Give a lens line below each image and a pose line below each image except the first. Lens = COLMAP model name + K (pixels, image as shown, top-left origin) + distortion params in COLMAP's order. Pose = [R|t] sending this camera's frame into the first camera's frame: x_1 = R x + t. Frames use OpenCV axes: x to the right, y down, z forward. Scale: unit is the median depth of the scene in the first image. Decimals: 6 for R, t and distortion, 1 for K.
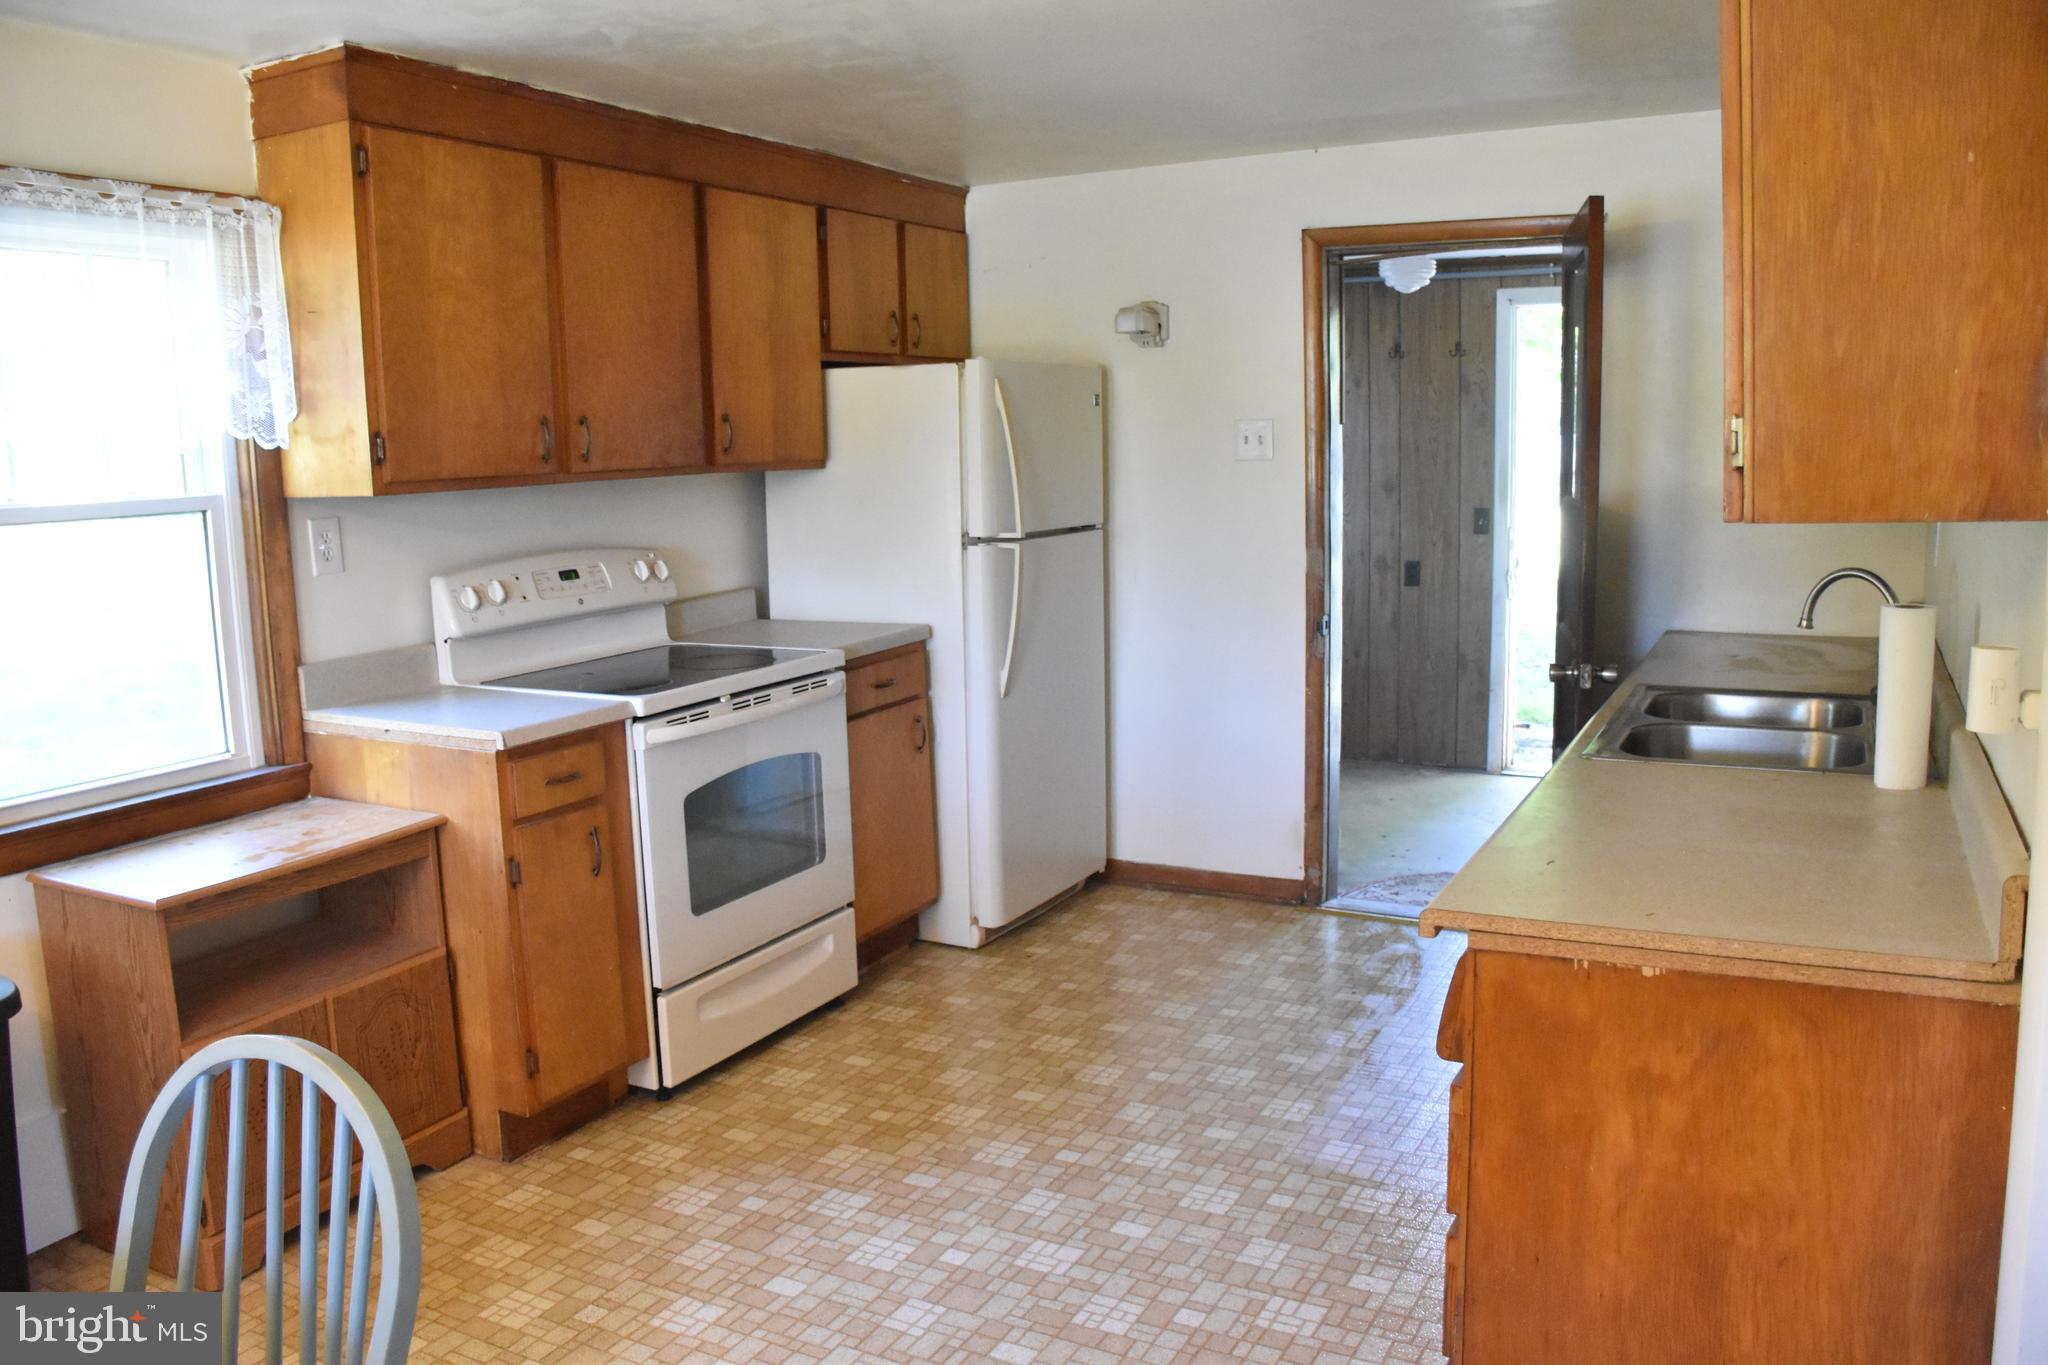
lens RADIAL K [[1621.2, 0, 1022.3], [0, 1621.2, 680.6], [0, 0, 1]] dist [-0.132303, 0.100142]
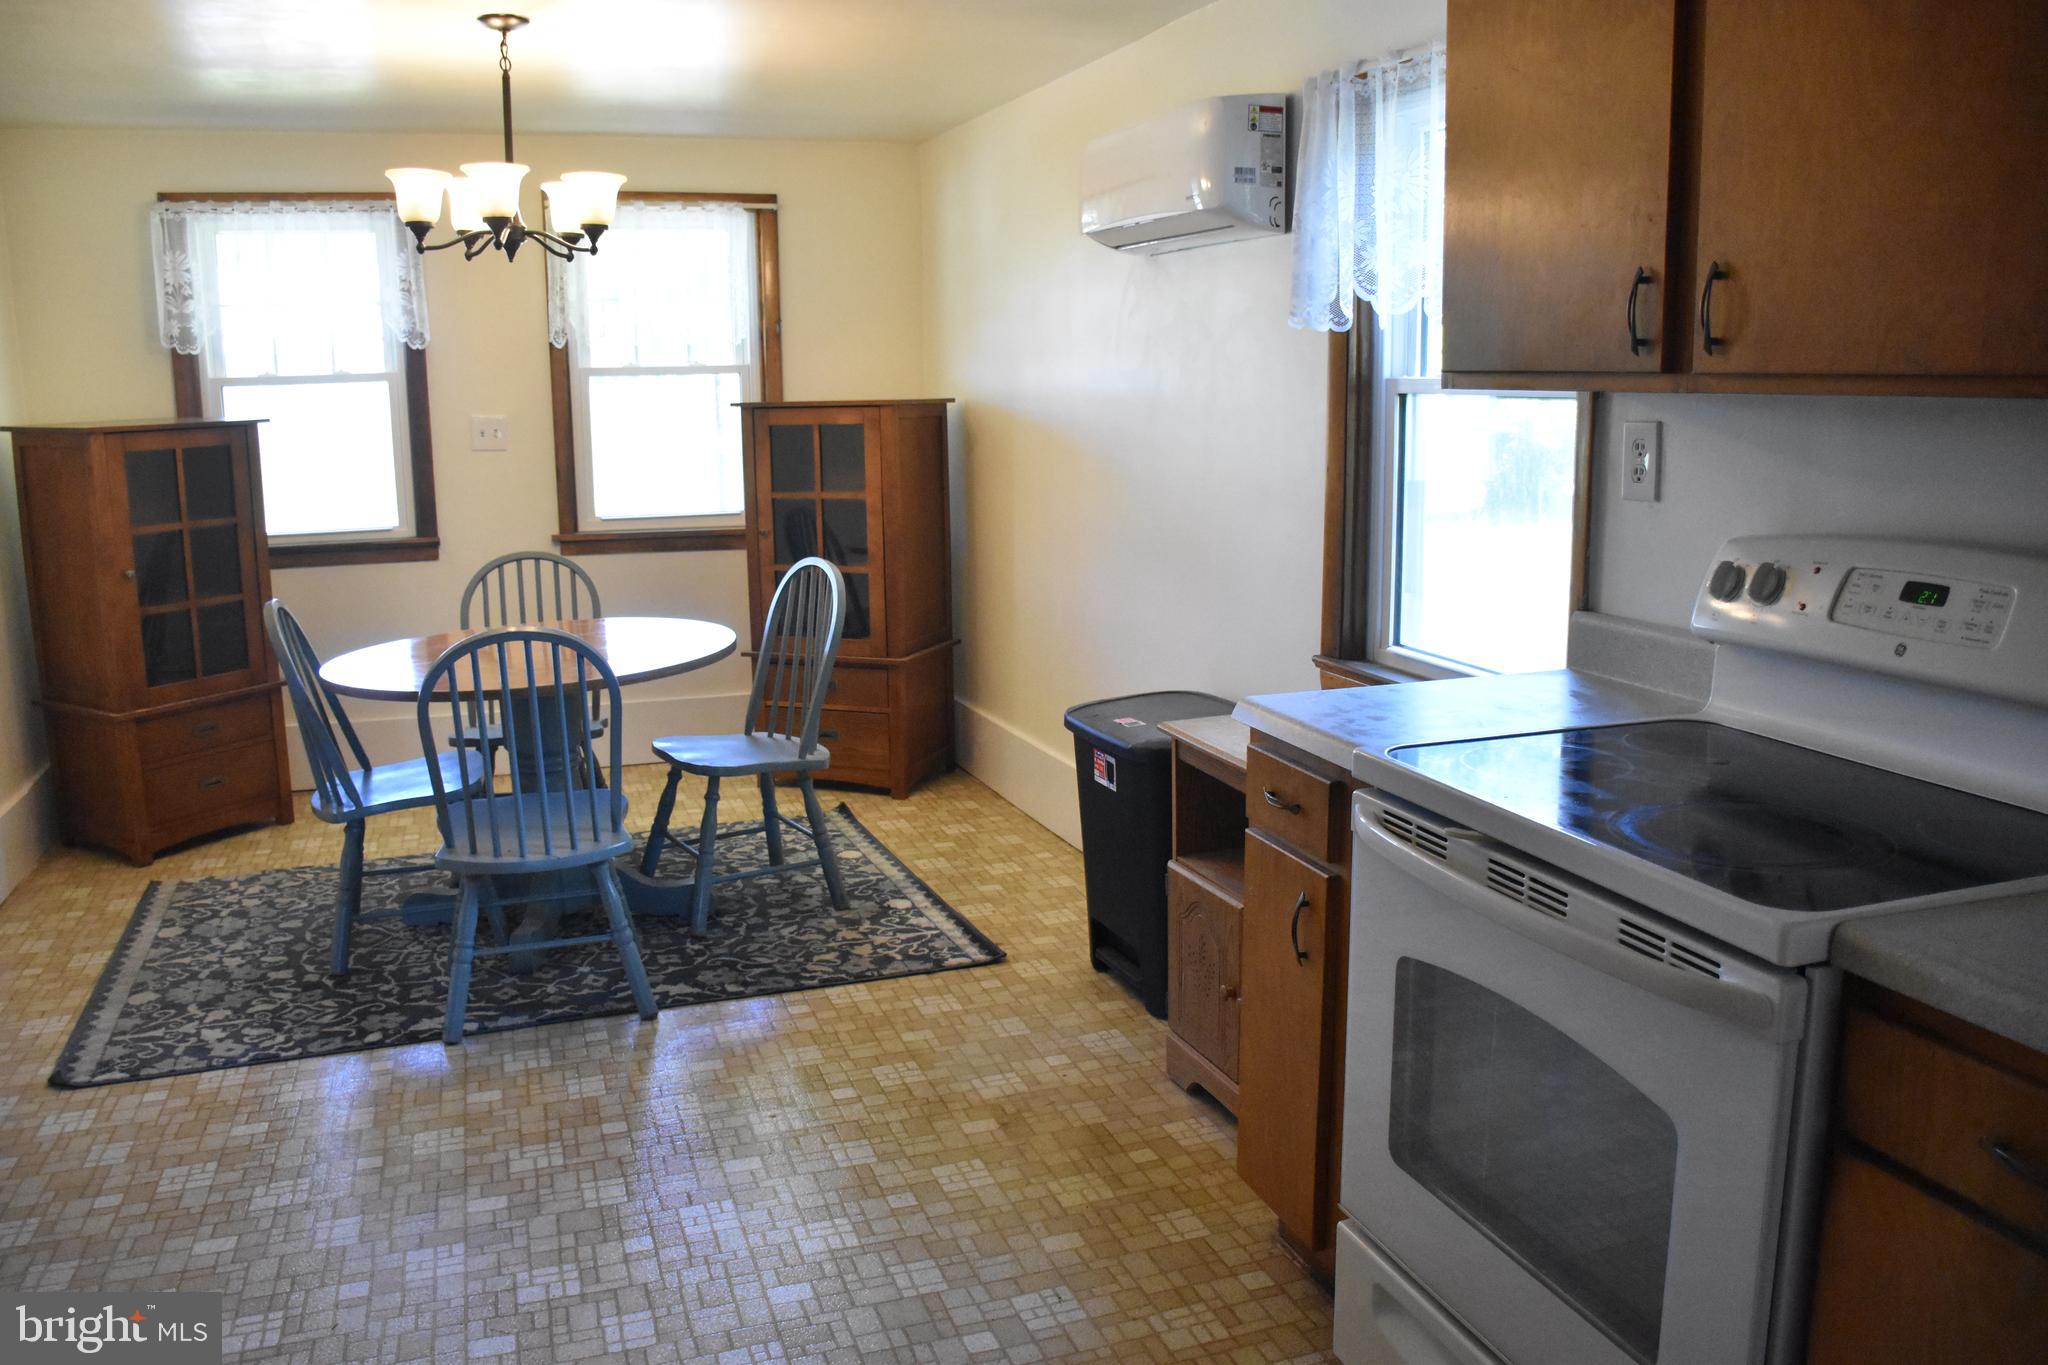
lens RADIAL K [[1621.2, 0, 1021.1], [0, 1621.2, 687.4], [0, 0, 1]] dist [-0.132303, 0.100142]
pose [[-0.682605, 0.171774, -0.710313, 0.256356], [-0.085279, 0.946618, 0.310872, -0.173853], [0.725795, 0.272777, -0.631517, 1.190835]]
